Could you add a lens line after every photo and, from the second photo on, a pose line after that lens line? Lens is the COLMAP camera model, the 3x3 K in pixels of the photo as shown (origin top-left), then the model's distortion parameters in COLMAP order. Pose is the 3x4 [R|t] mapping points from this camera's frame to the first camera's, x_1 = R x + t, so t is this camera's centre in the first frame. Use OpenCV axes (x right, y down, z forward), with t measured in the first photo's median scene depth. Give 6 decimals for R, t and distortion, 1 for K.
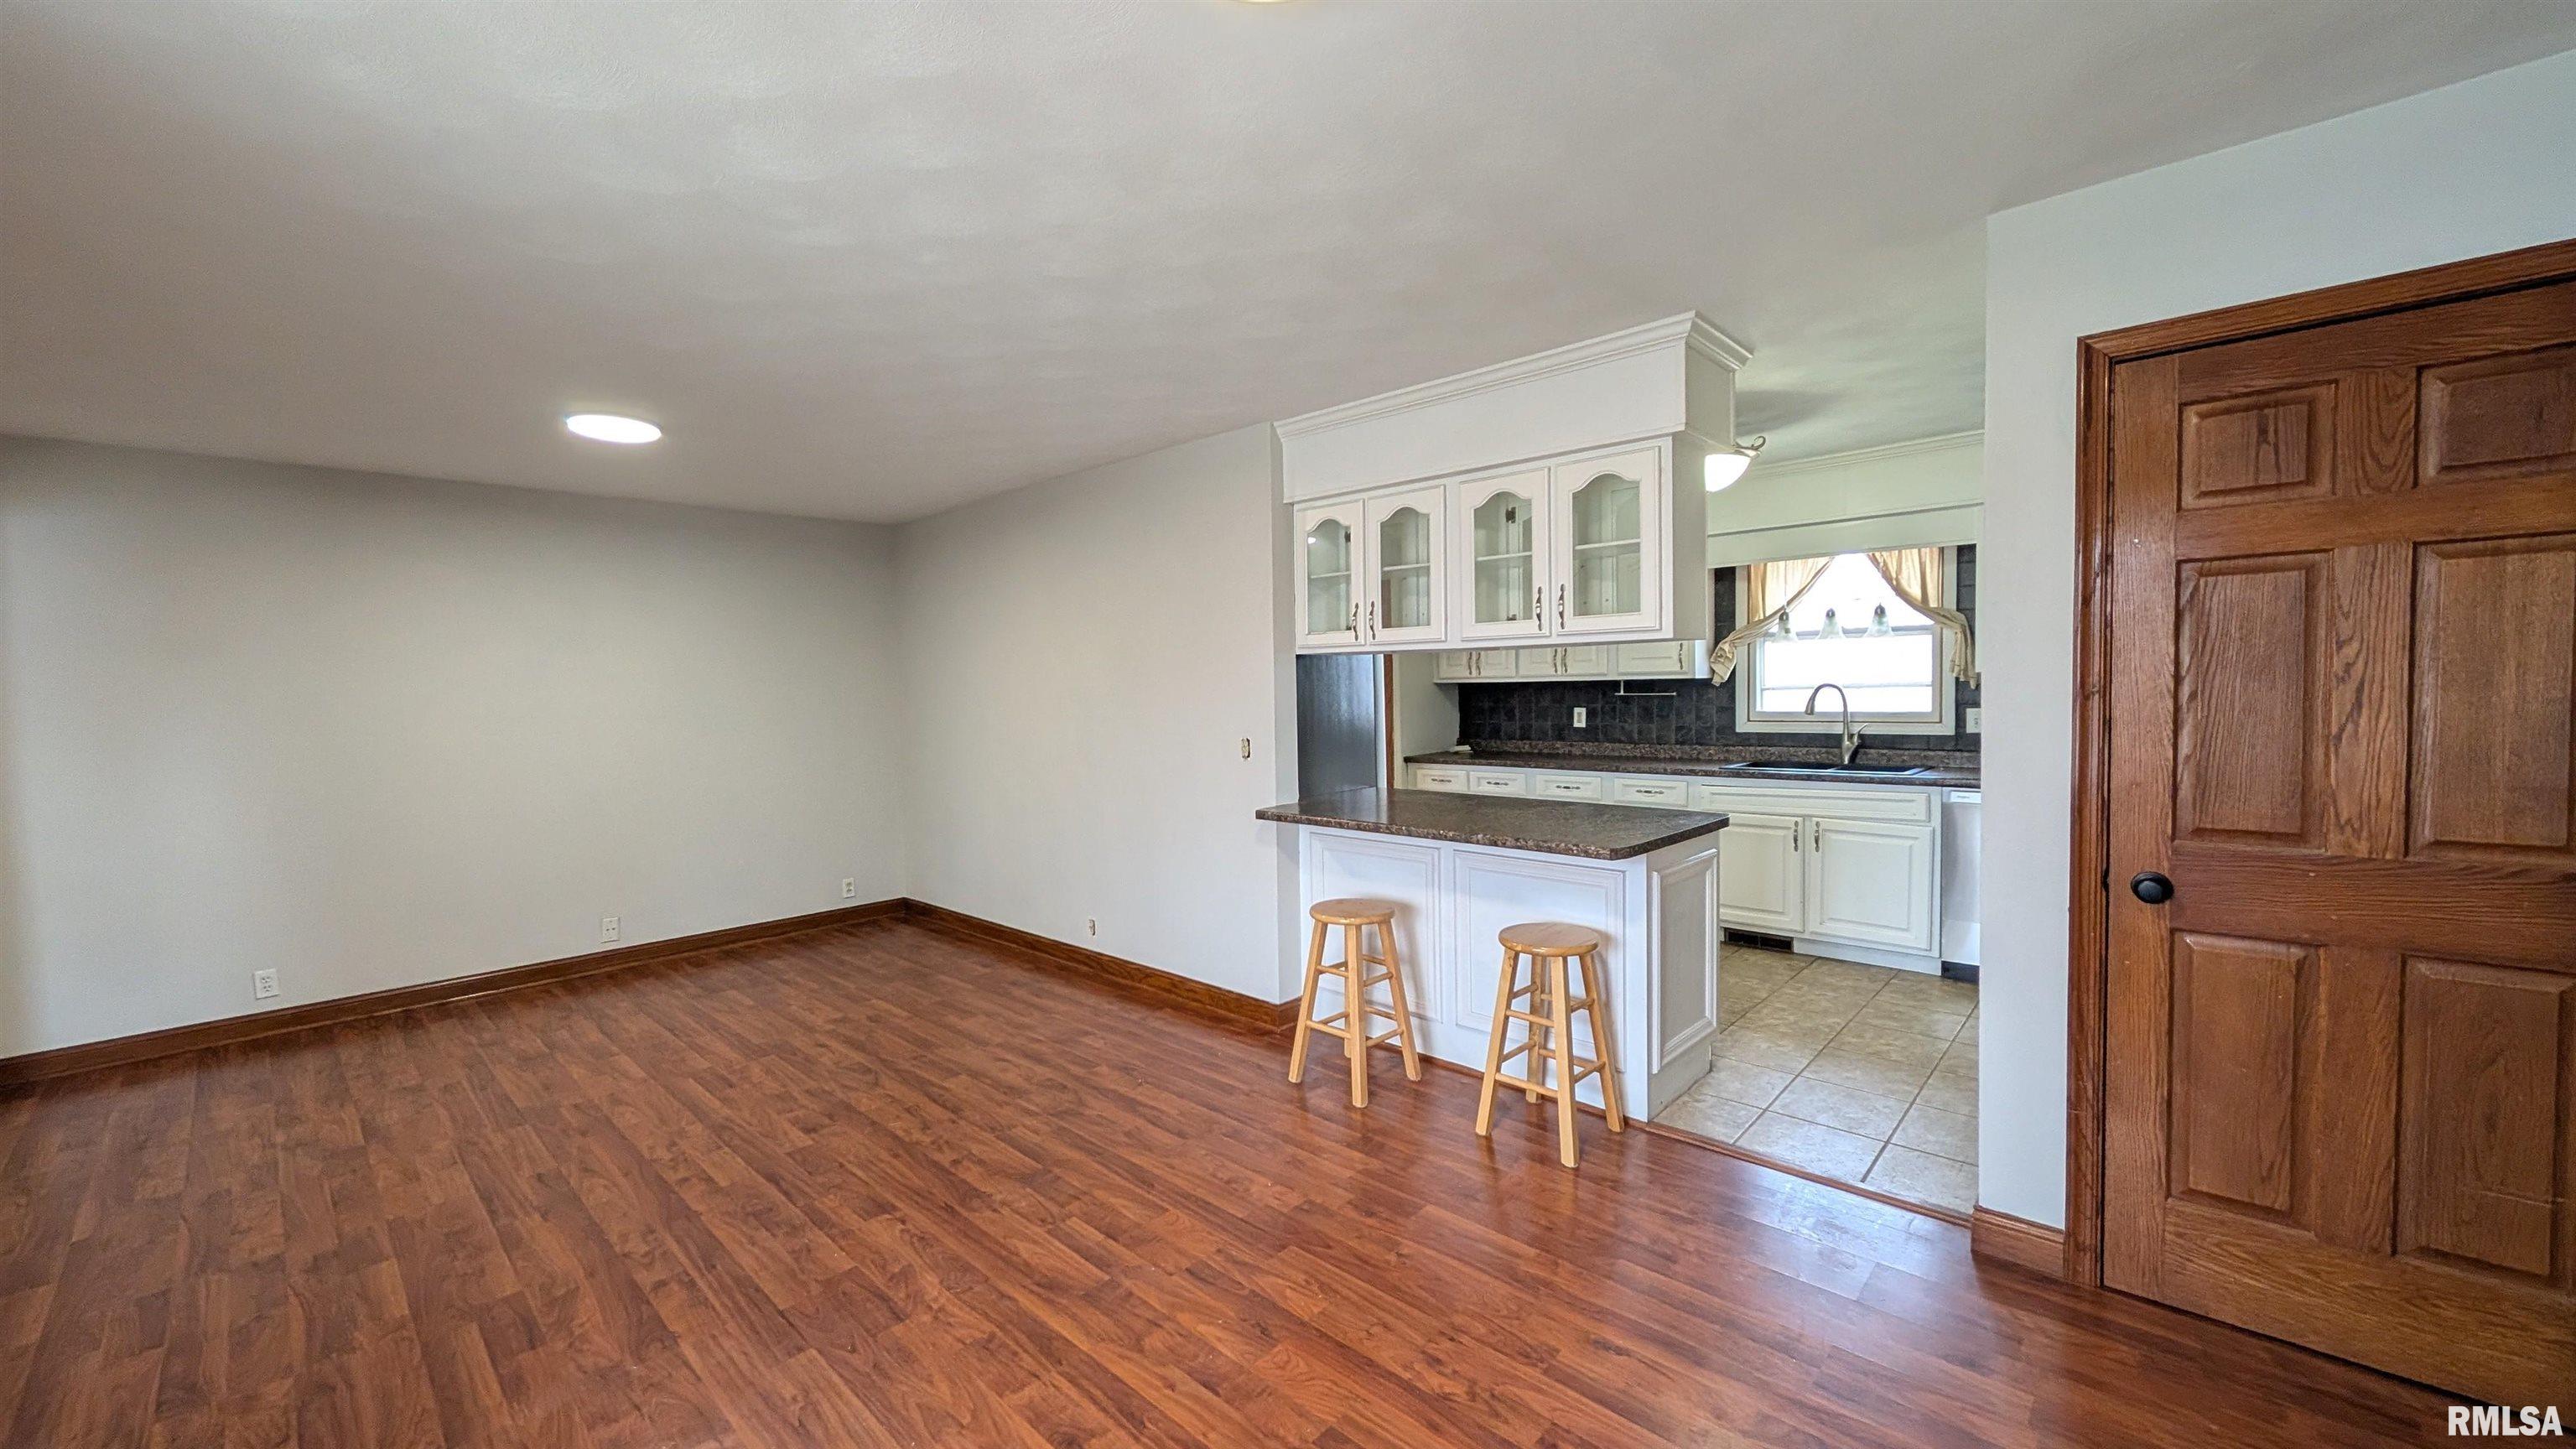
lens RADIAL K [[973.8, 0, 1285.2], [0, 973.8, 727.4], [0, 0, 1]] dist [-0.003470, 0.001307]
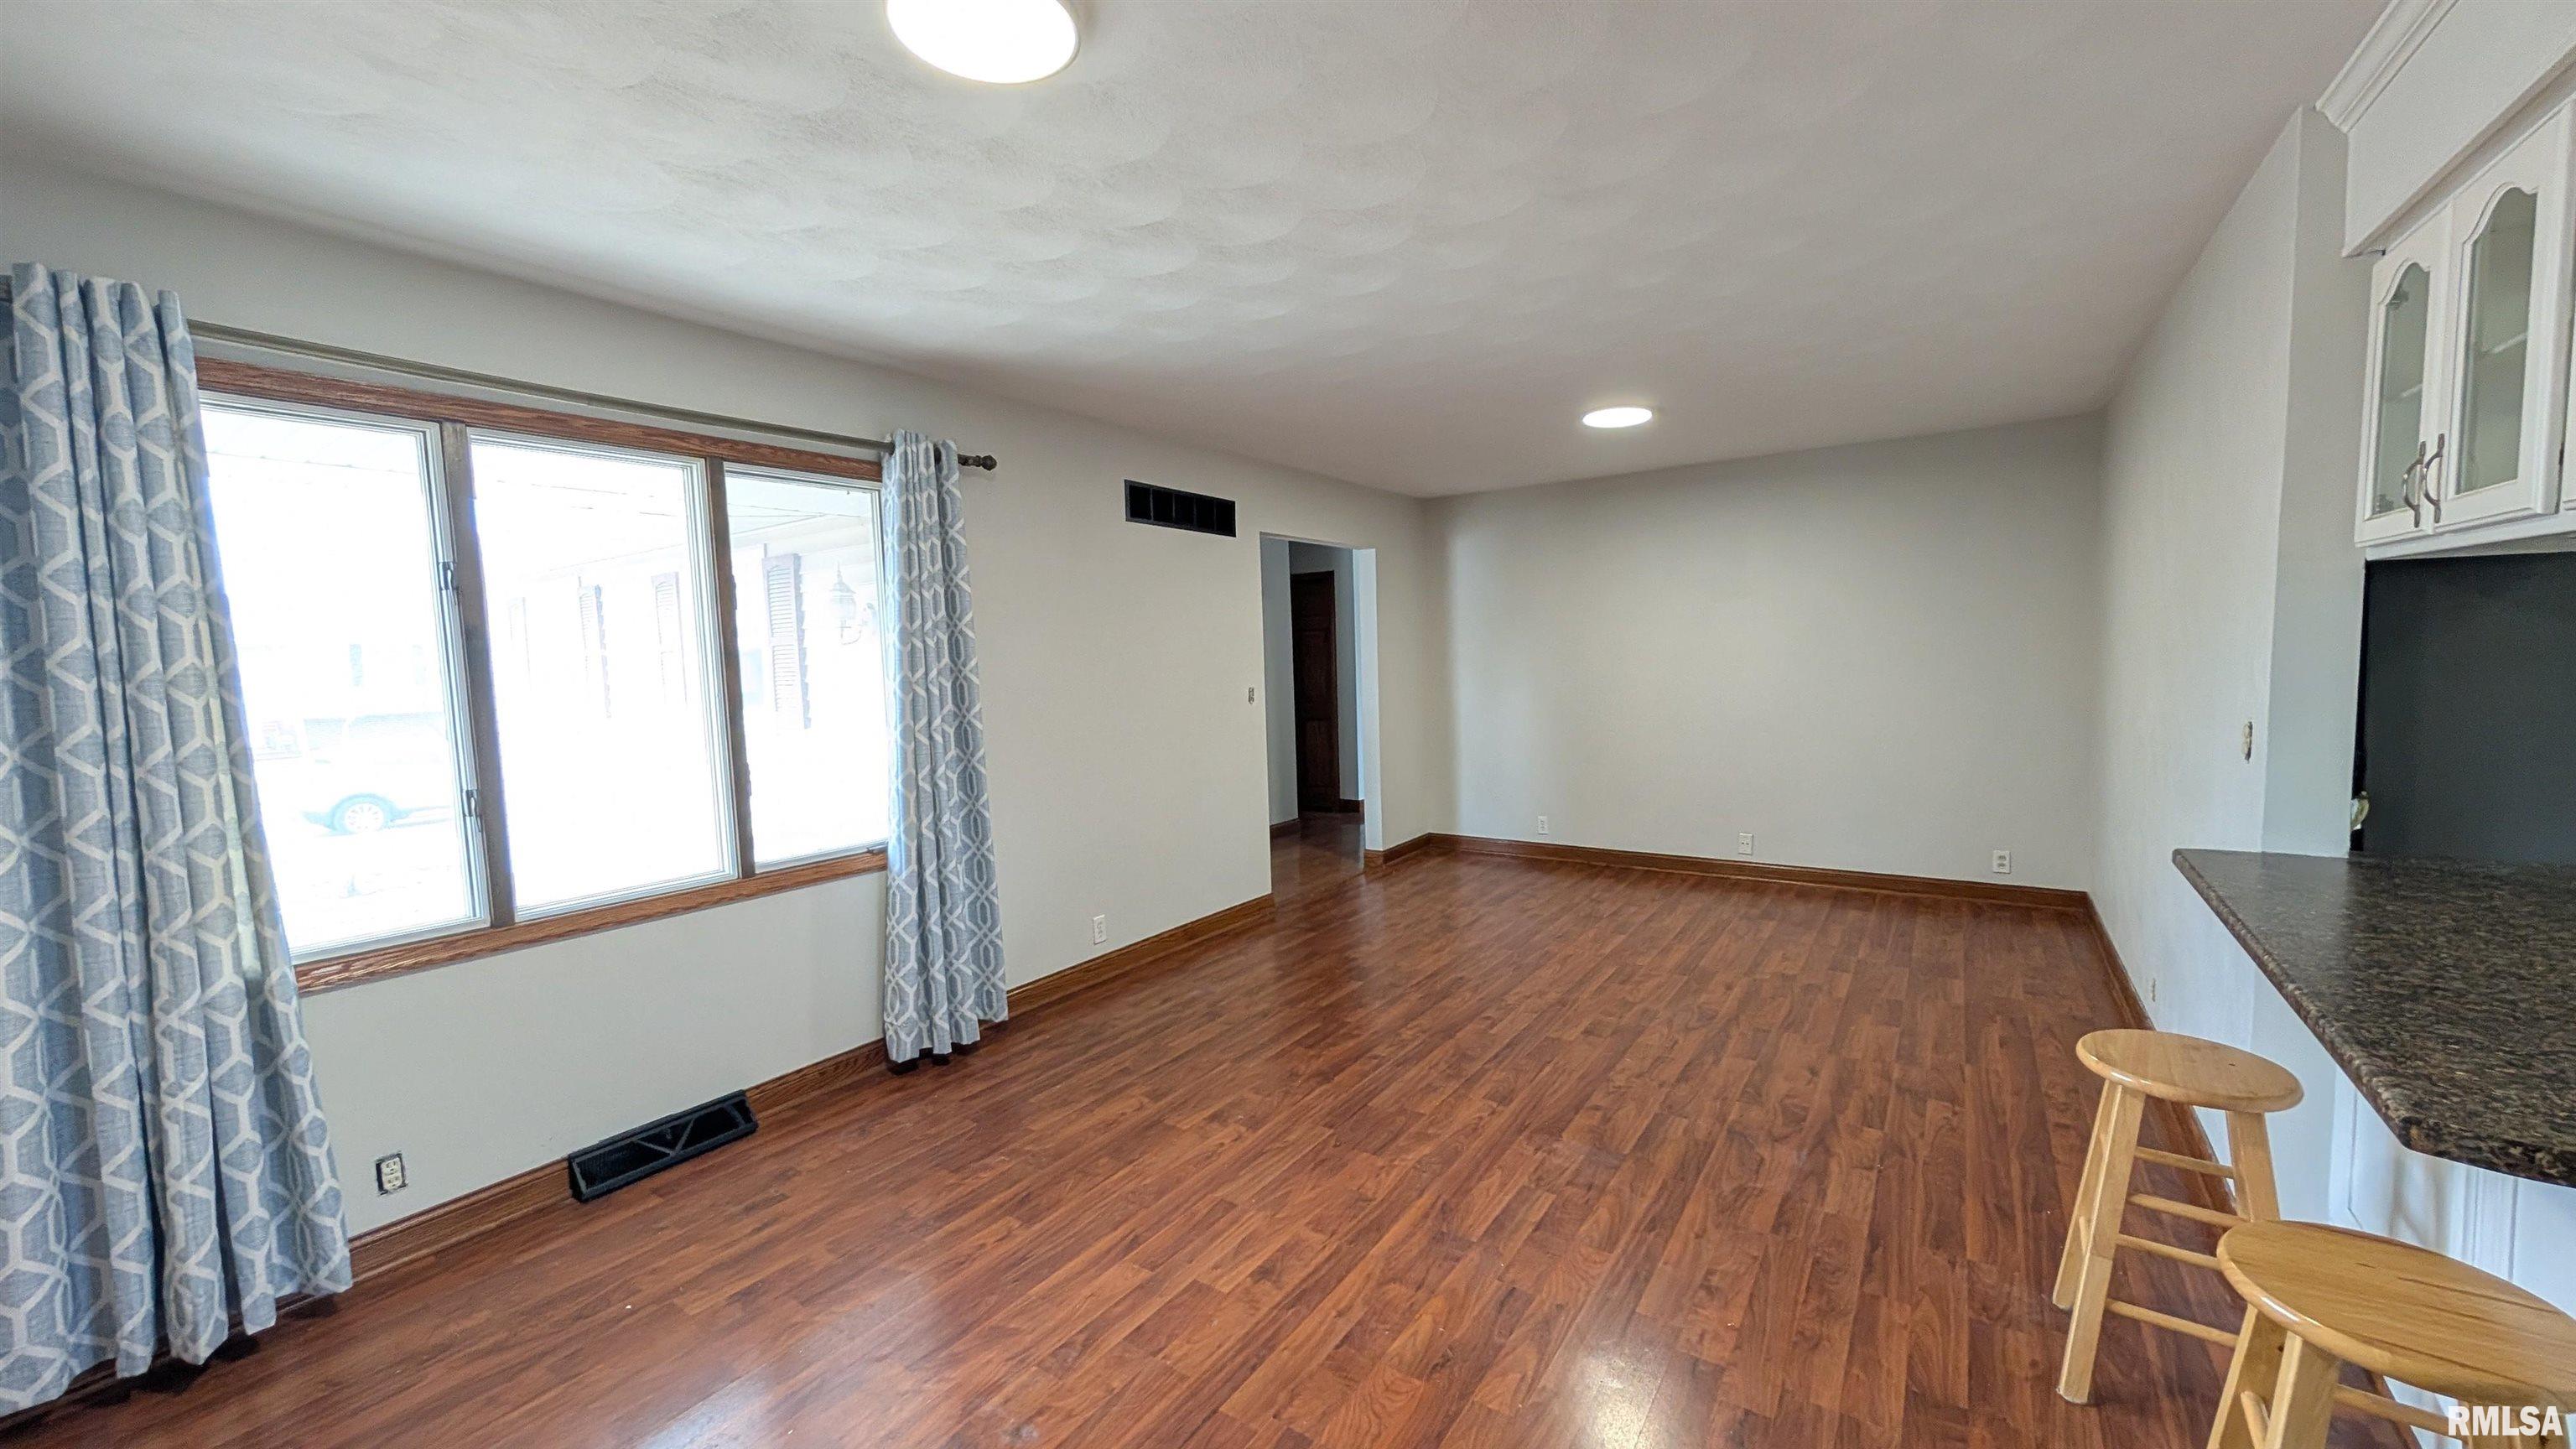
lens RADIAL K [[973.8, 0, 1291.4], [0, 973.8, 722.6], [0, 0, 1]] dist [-0.003470, 0.001307]
pose [[0.151641, 0.088416, -0.984473, 0.415936], [-0.020407, 0.996059, 0.086313, -0.025002], [0.988225, 0.007001, 0.152848, 0.380143]]
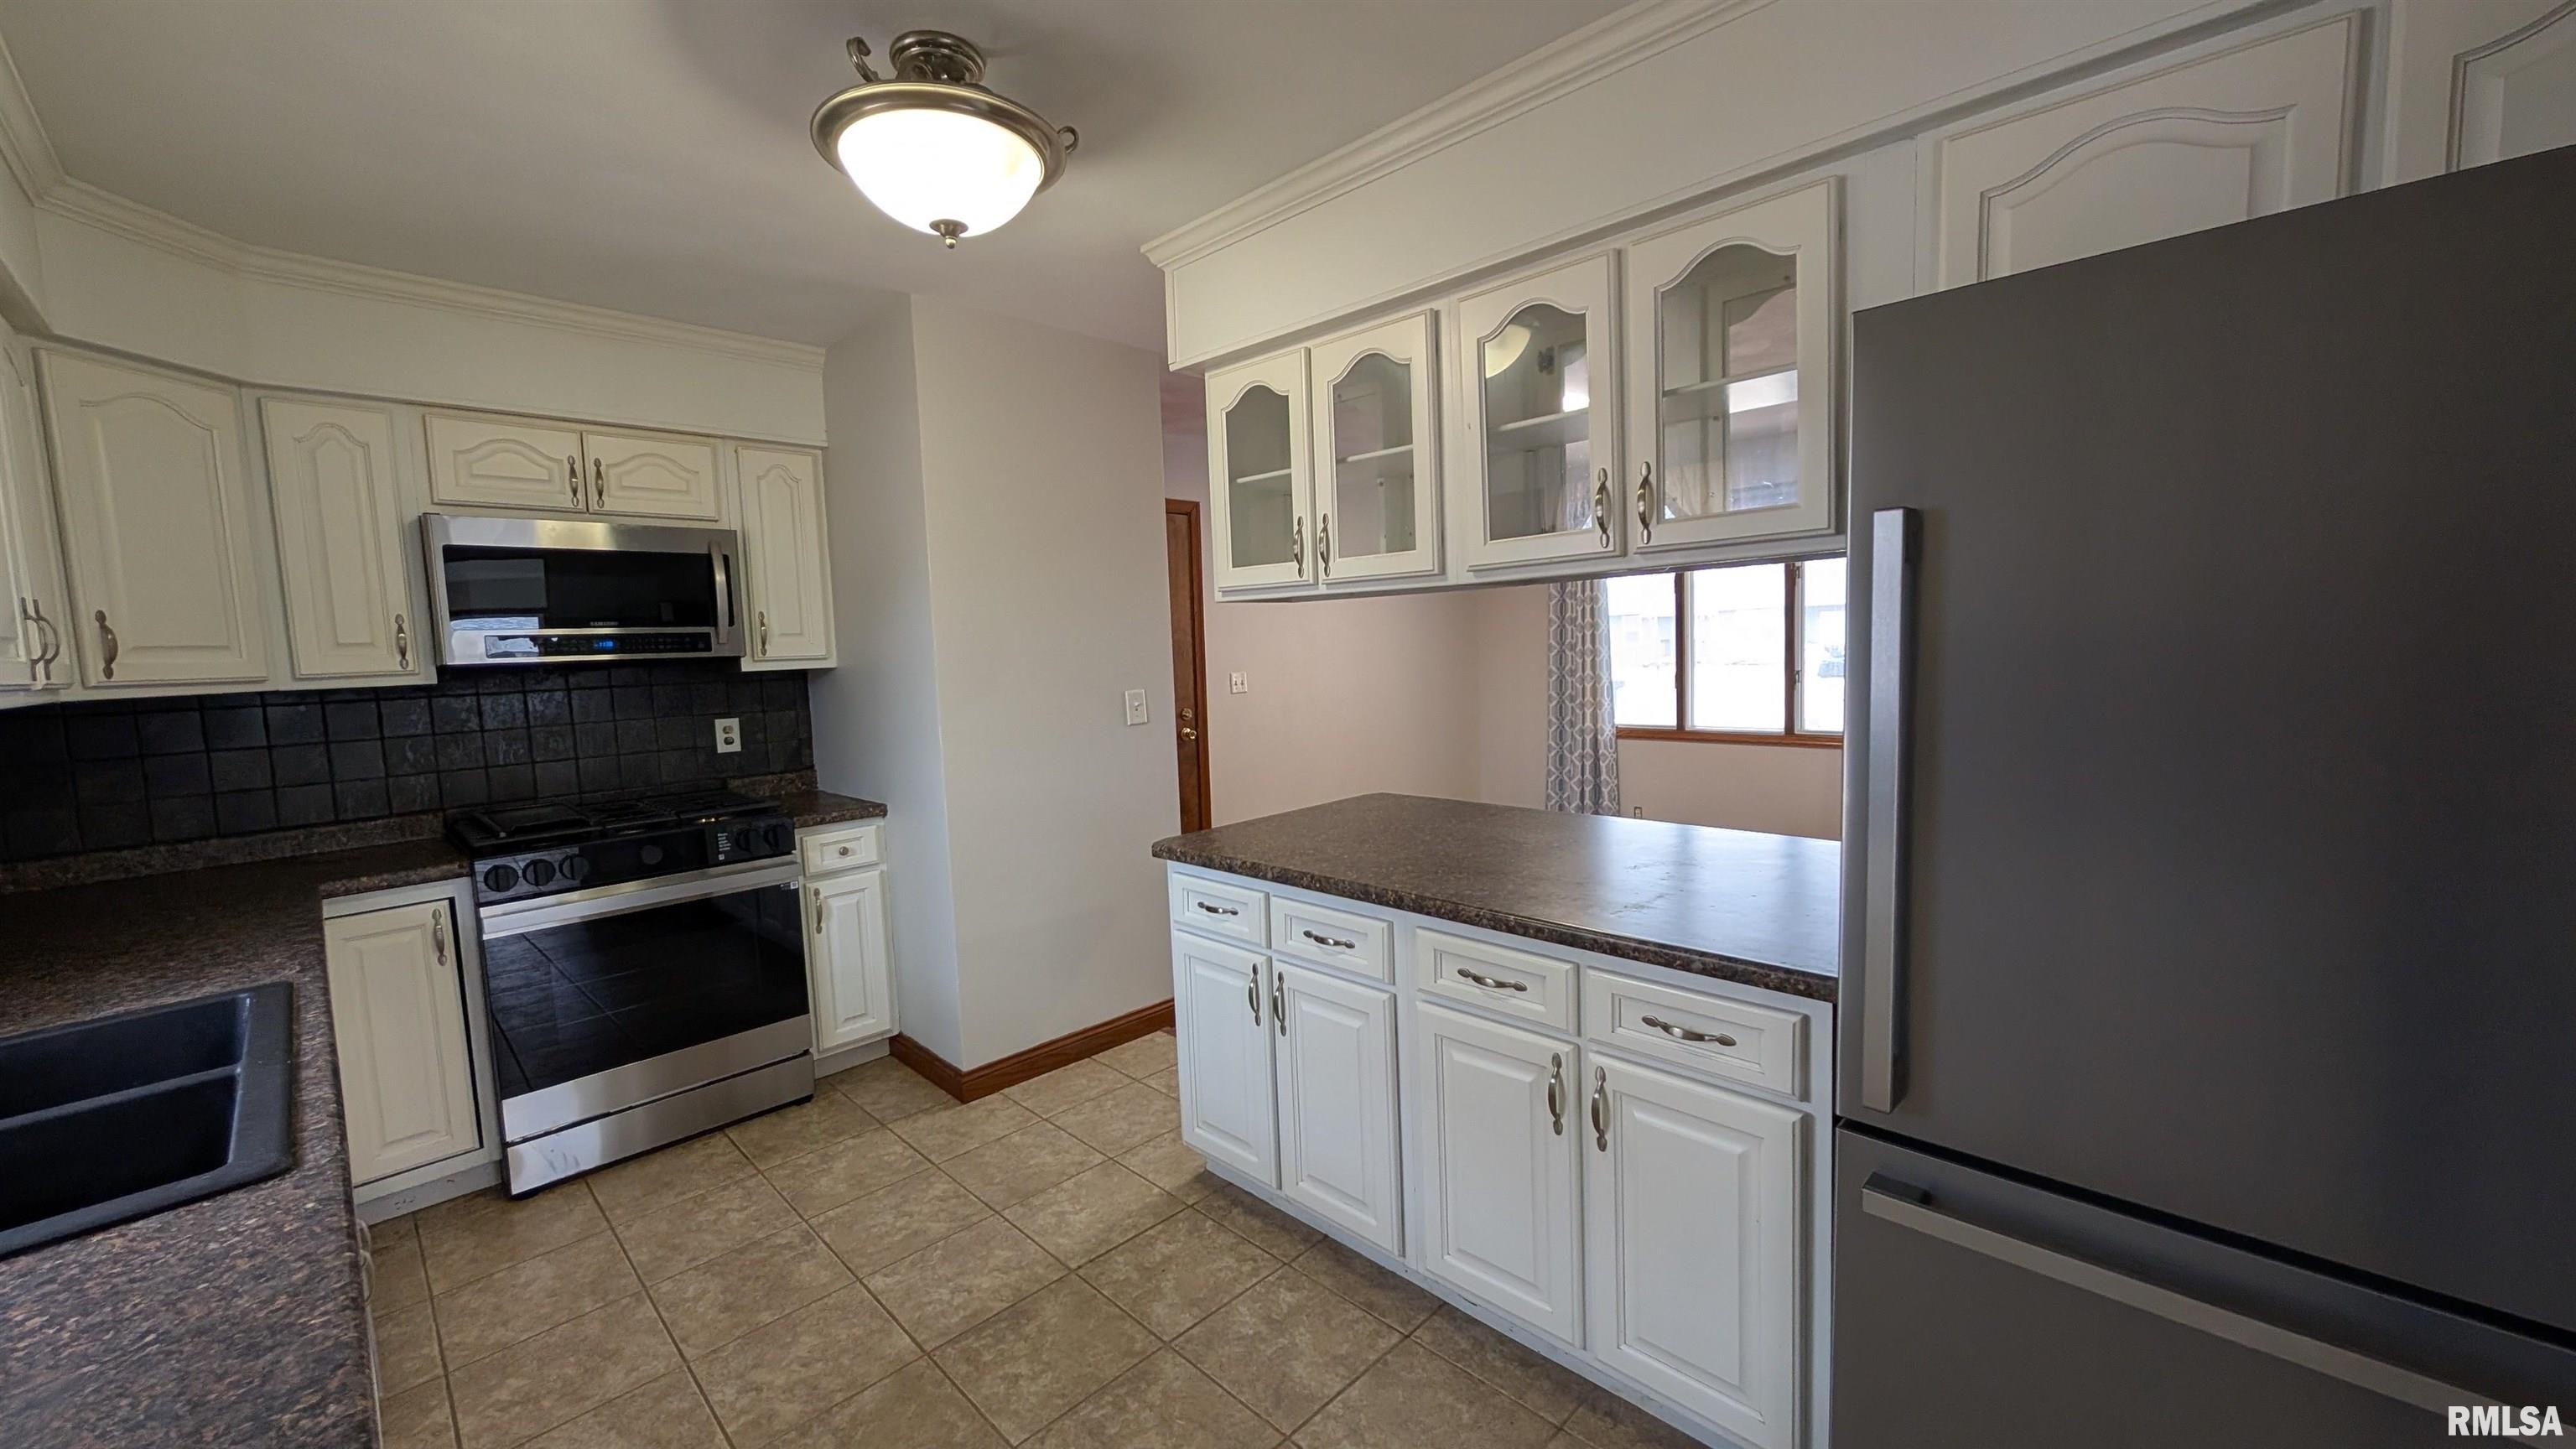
lens RADIAL K [[973.8, 0, 1293.6], [0, 973.8, 733.2], [0, 0, 1]] dist [-0.003470, 0.001307]
pose [[-0.997981, 0.059578, 0.022028, 0.283573], [0.062143, 0.987572, 0.144363, -0.075899], [-0.013153, 0.145440, -0.989280, 1.446328]]
